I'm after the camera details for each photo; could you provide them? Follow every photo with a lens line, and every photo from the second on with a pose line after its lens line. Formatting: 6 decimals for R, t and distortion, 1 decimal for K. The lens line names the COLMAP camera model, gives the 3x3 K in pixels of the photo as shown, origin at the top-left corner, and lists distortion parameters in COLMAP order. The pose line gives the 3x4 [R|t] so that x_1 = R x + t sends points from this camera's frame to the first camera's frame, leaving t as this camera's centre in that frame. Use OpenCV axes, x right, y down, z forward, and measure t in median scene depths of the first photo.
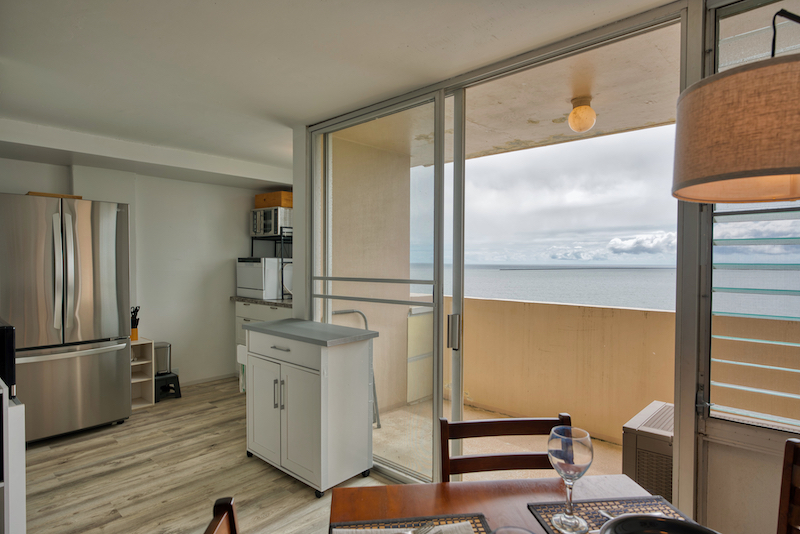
lens RADIAL K [[460.4, 0, 405.5], [0, 460.4, 263.6], [0, 0, 1]] dist [-0.011956, -0.001149]
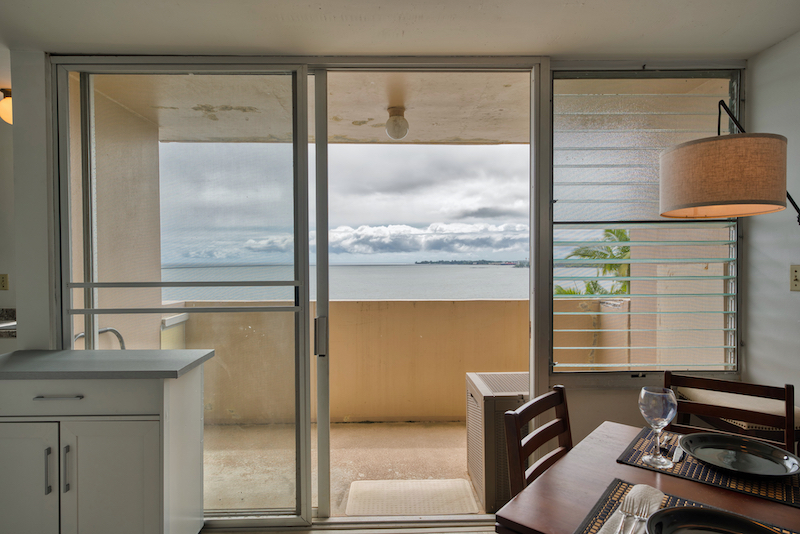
lens RADIAL K [[460.4, 0, 401.1], [0, 460.4, 265.9], [0, 0, 1]] dist [-0.011956, -0.001149]
pose [[0.710756, -0.013001, 0.703319, -0.374642], [0.007618, 0.999913, 0.010785, 0.000028], [-0.703398, -0.002307, 0.710793, 0.218269]]
